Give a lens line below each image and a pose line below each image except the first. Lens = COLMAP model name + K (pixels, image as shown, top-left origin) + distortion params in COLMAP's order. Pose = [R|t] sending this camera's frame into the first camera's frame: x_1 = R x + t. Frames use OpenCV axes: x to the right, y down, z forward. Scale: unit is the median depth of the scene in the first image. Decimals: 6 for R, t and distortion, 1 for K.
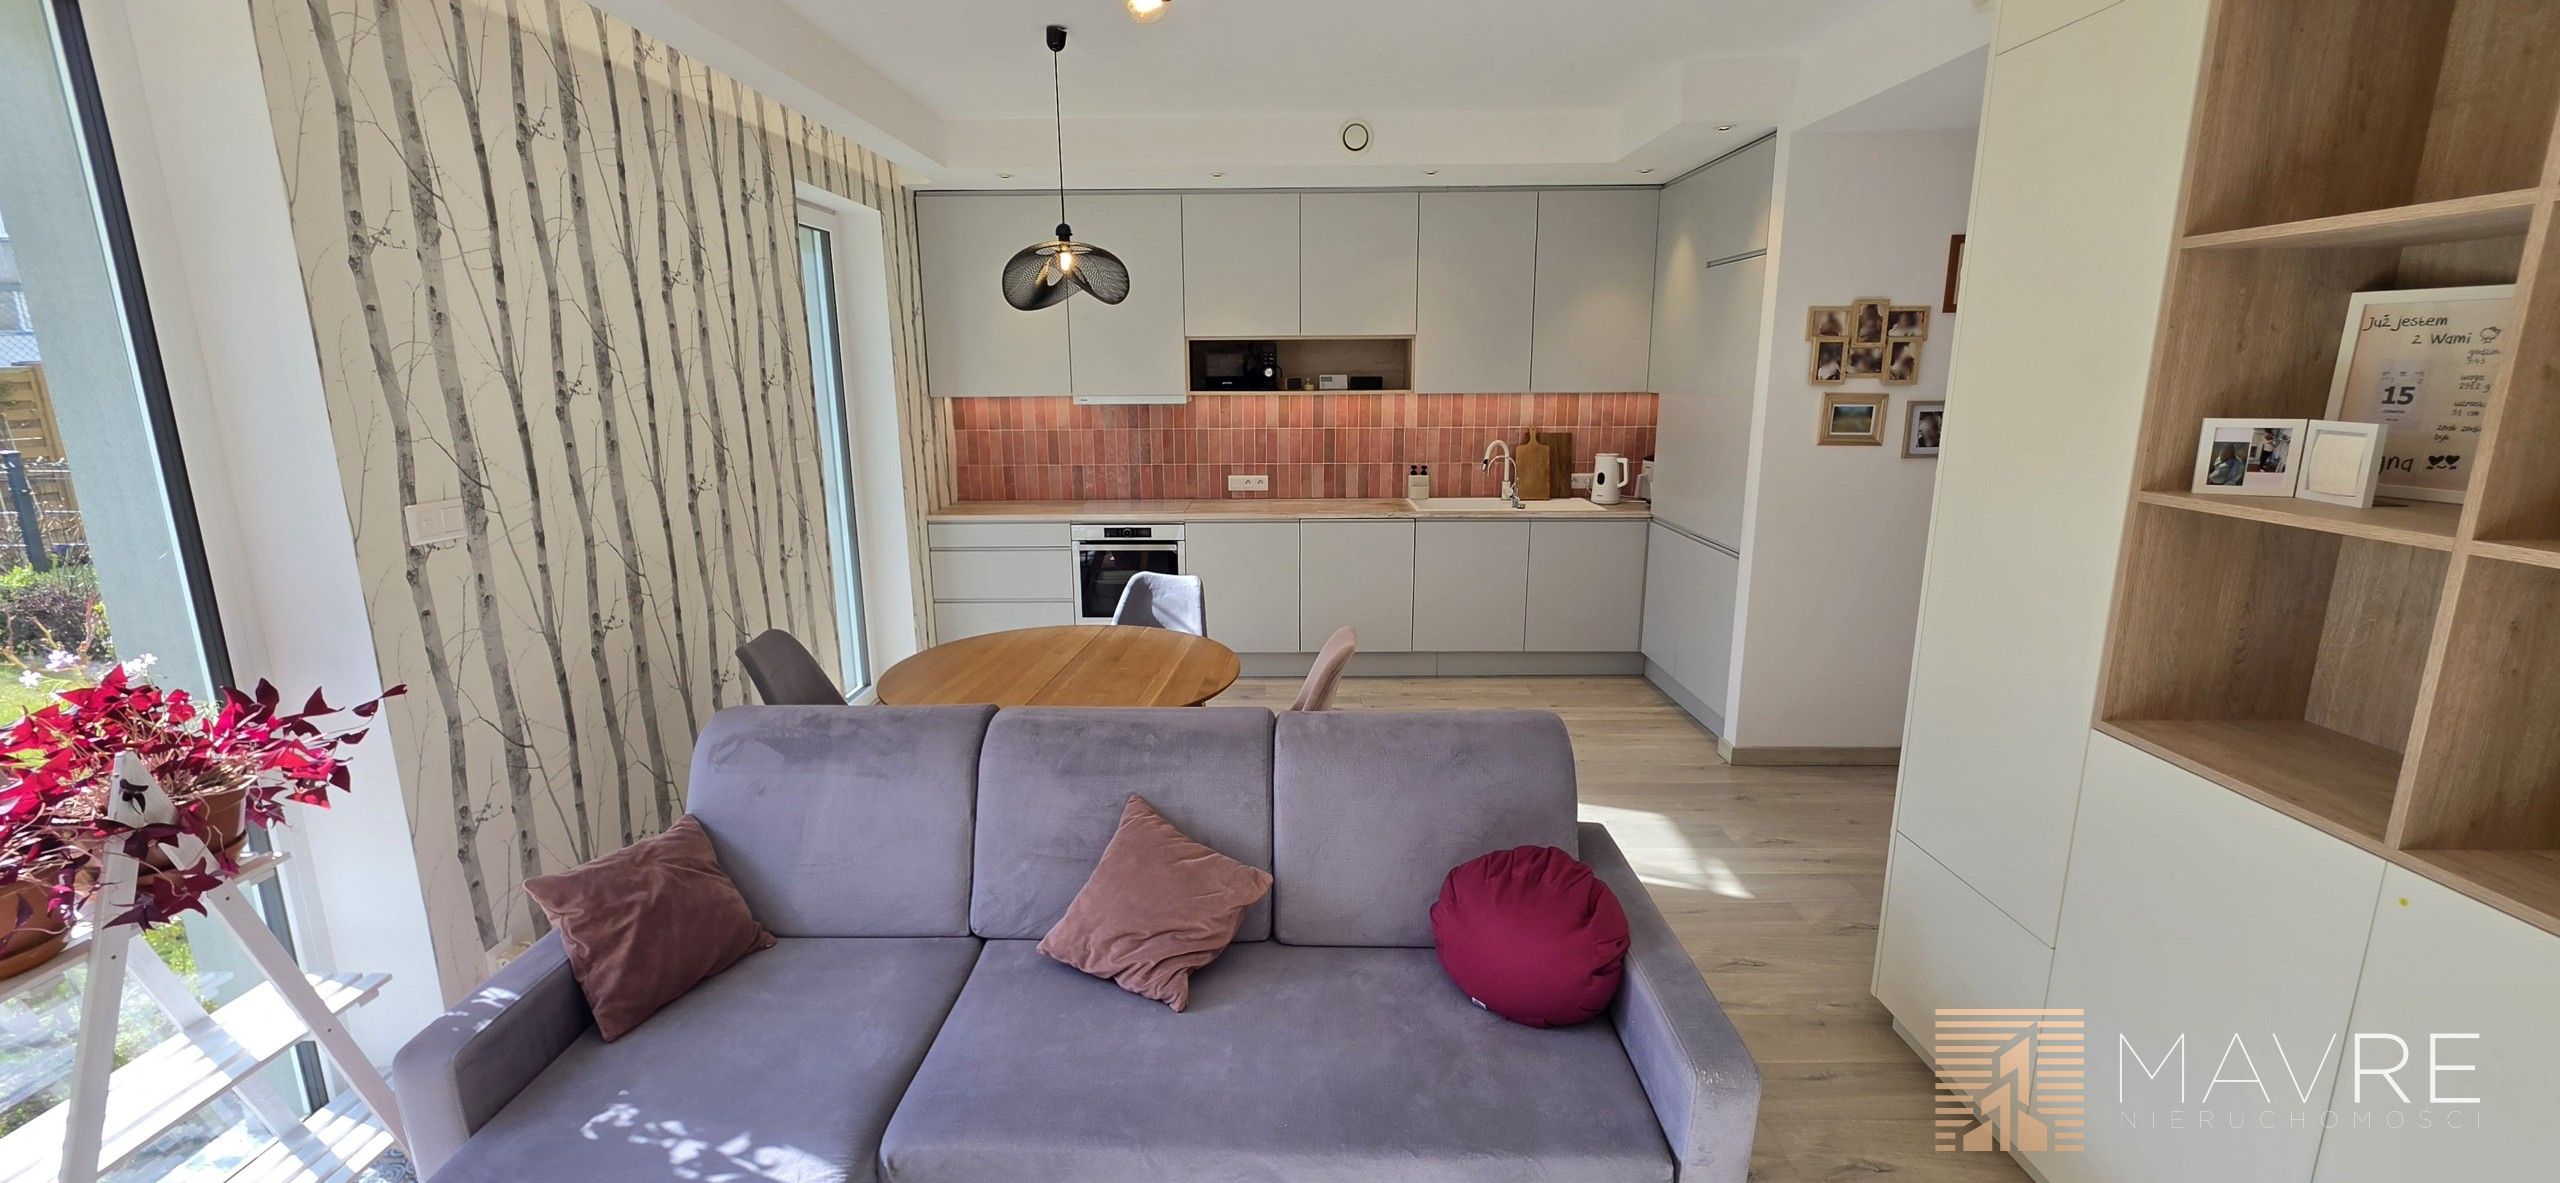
lens RADIAL K [[1036.2, 0, 1211.2], [0, 1036.2, 601.8], [0, 0, 1]] dist [-0.087430, 0.028333]
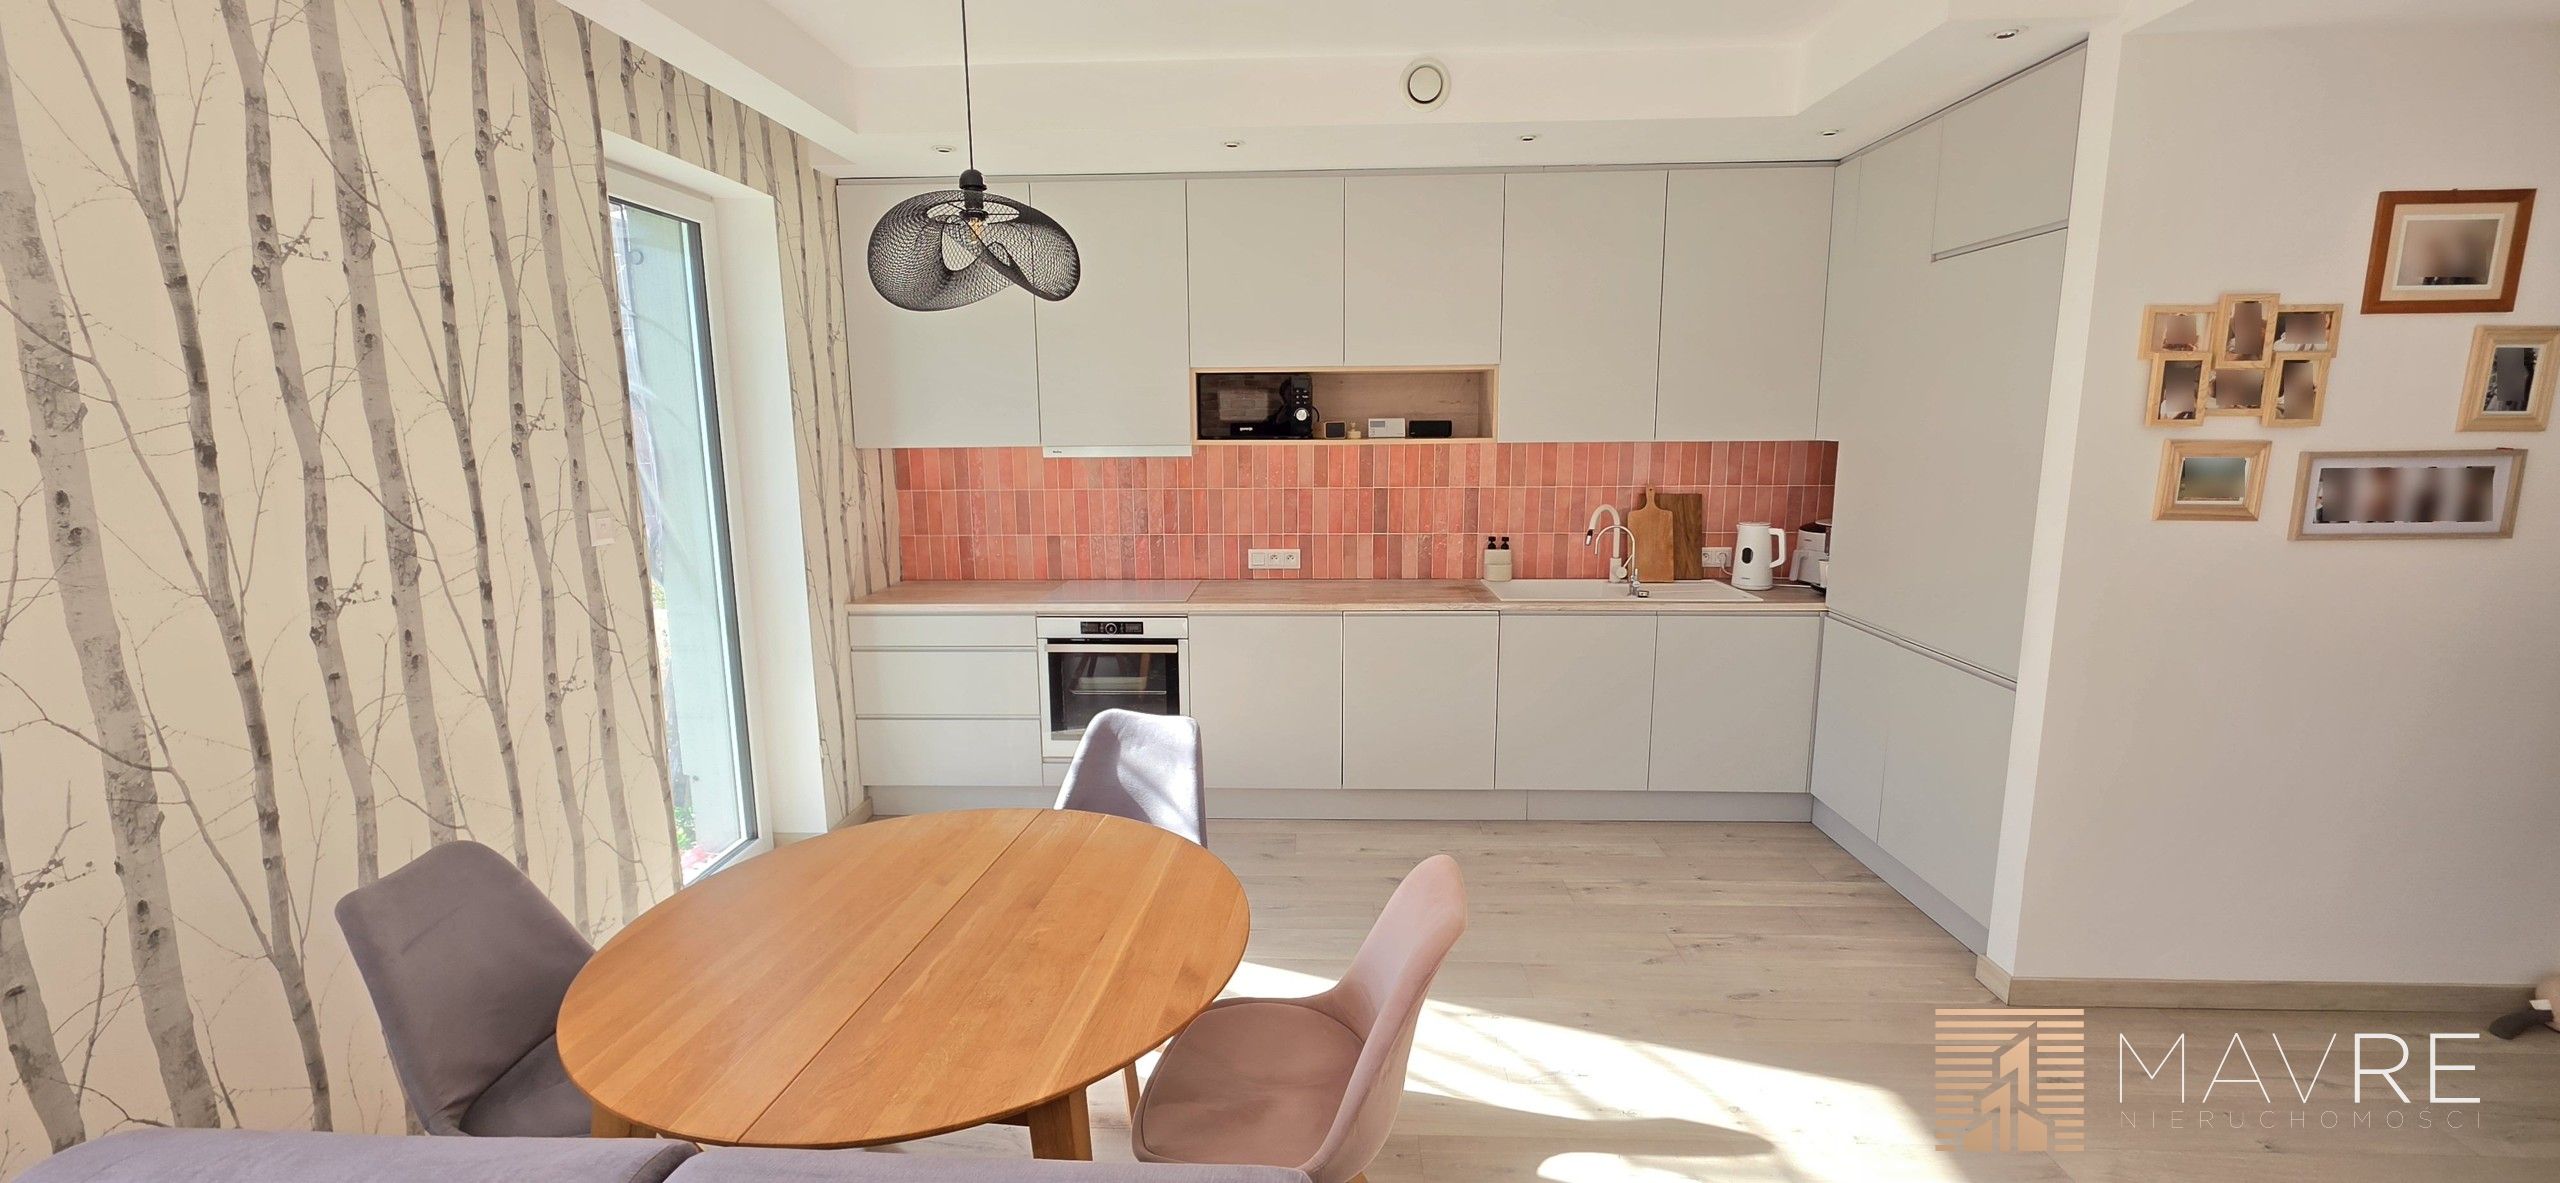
lens RADIAL K [[1020.9, 0, 1261.2], [0, 1020.9, 587.5], [0, 0, 1]] dist [0.000830, -0.003375]
pose [[0.999878, 0.004337, 0.015015, 0.015230], [-0.003501, 0.998464, -0.055294, -0.053722], [-0.015231, 0.055235, 0.998357, 0.256341]]
